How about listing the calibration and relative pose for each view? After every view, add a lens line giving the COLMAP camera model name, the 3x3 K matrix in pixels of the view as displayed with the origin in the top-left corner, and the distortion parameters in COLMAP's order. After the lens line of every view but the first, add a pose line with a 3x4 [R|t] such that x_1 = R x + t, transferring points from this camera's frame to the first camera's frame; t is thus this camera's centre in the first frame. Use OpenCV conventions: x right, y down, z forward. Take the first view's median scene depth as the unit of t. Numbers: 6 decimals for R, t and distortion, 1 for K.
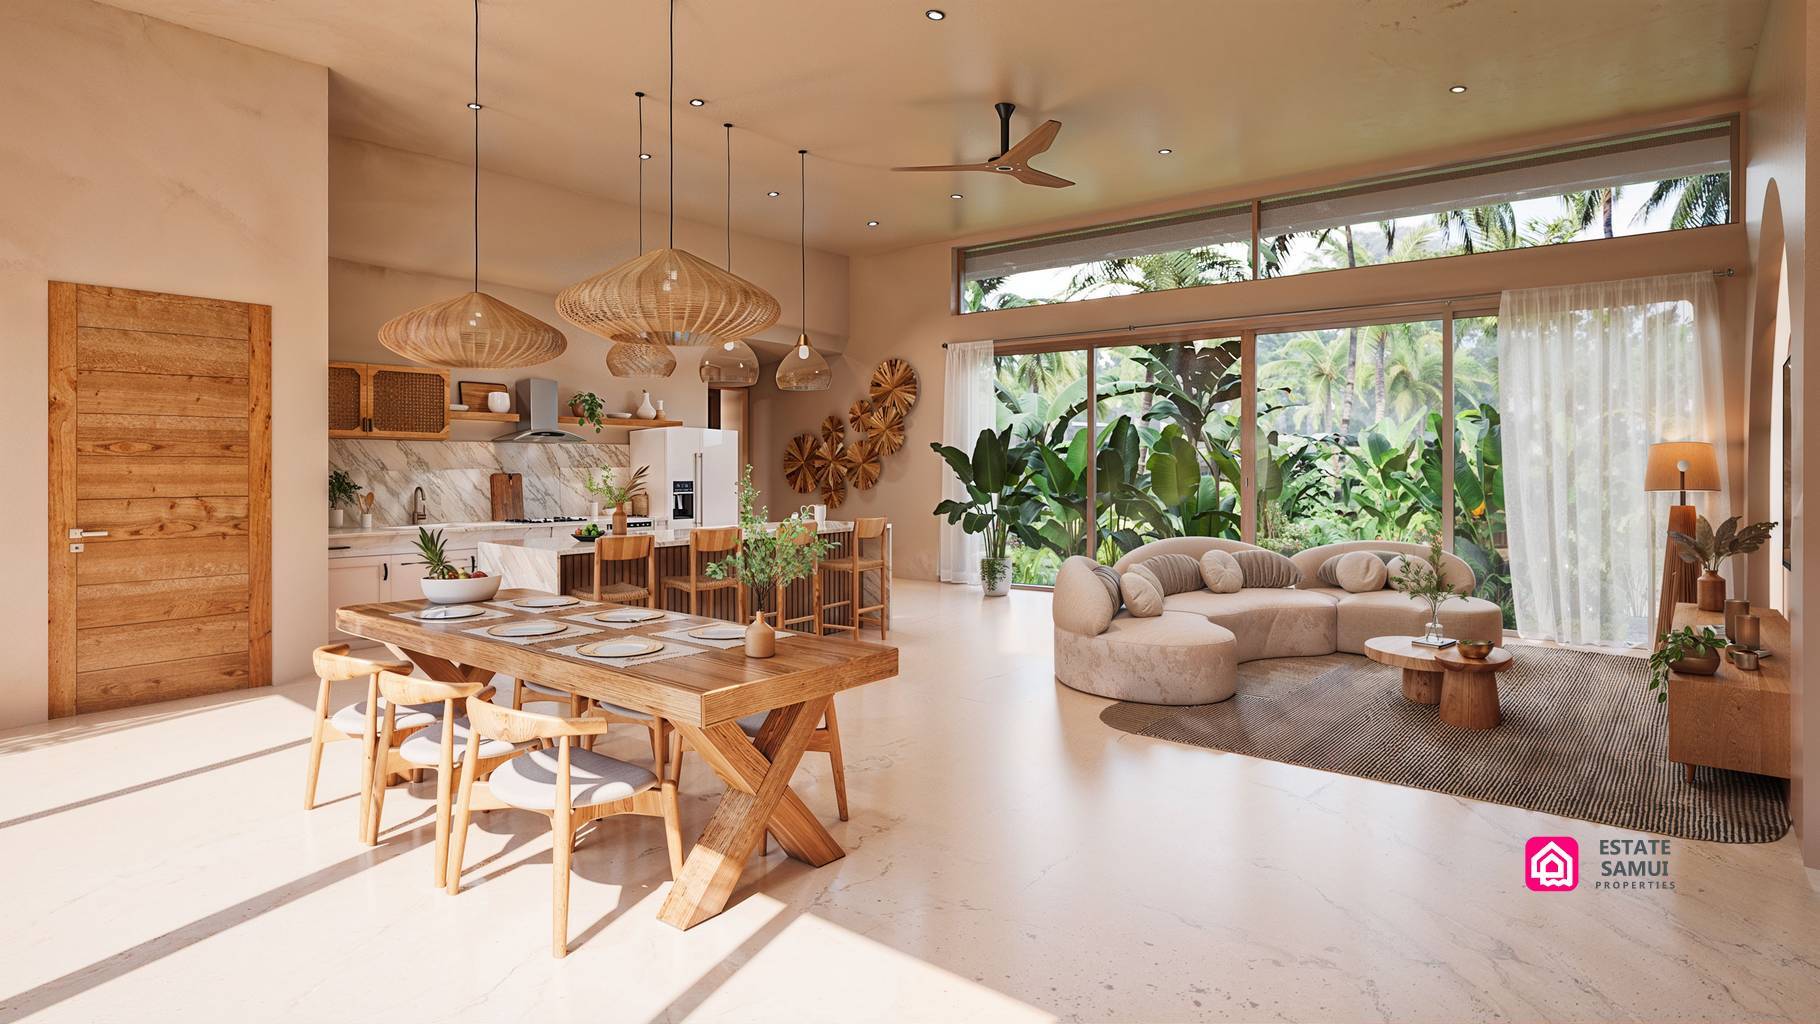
lens RADIAL K [[957.7, 0, 913.5], [0, 957.7, 463.6], [0, 0, 1]] dist [0.000449, 0.000036]
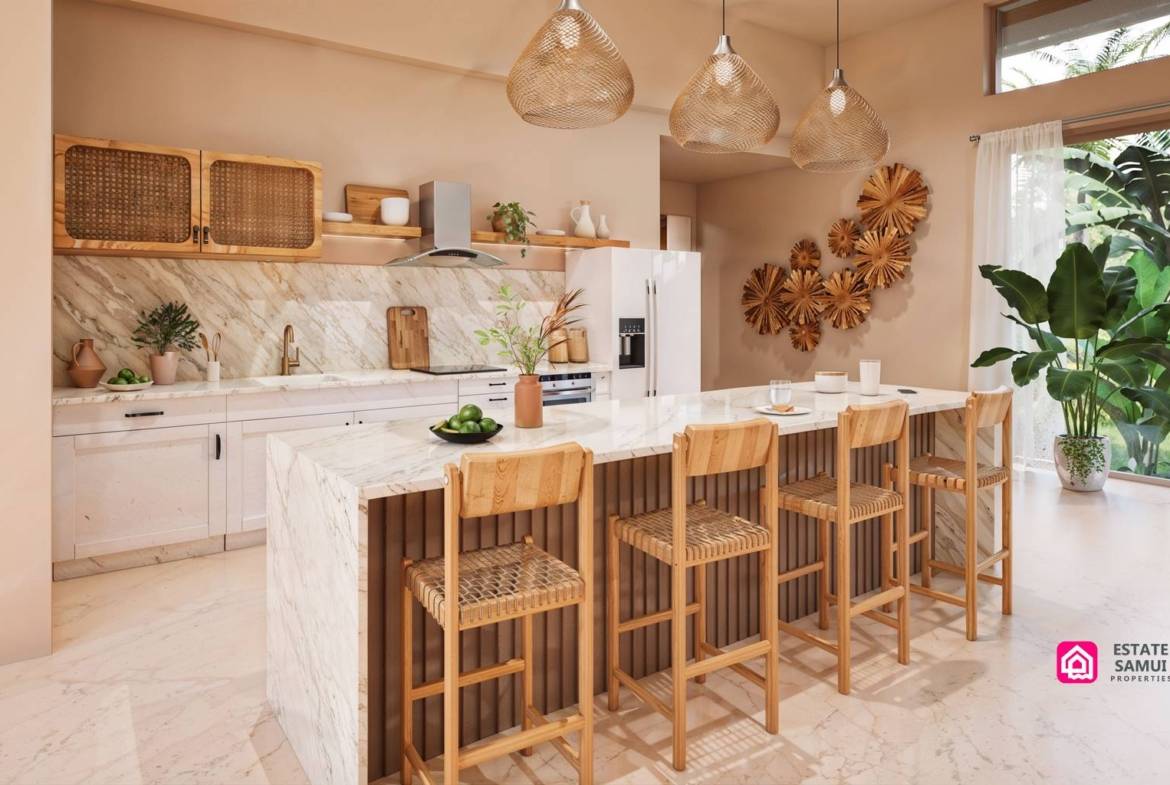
lens RADIAL K [[727.6, 0, 585.6], [0, 727.6, 343.7], [0, 0, 1]] dist [-0.001864, -0.001039]
pose [[0.960740, 0.014494, -0.277070, -0.114639], [-0.000090, 0.998651, 0.051929, 0.008347], [0.277449, -0.049866, 0.959445, 0.431936]]
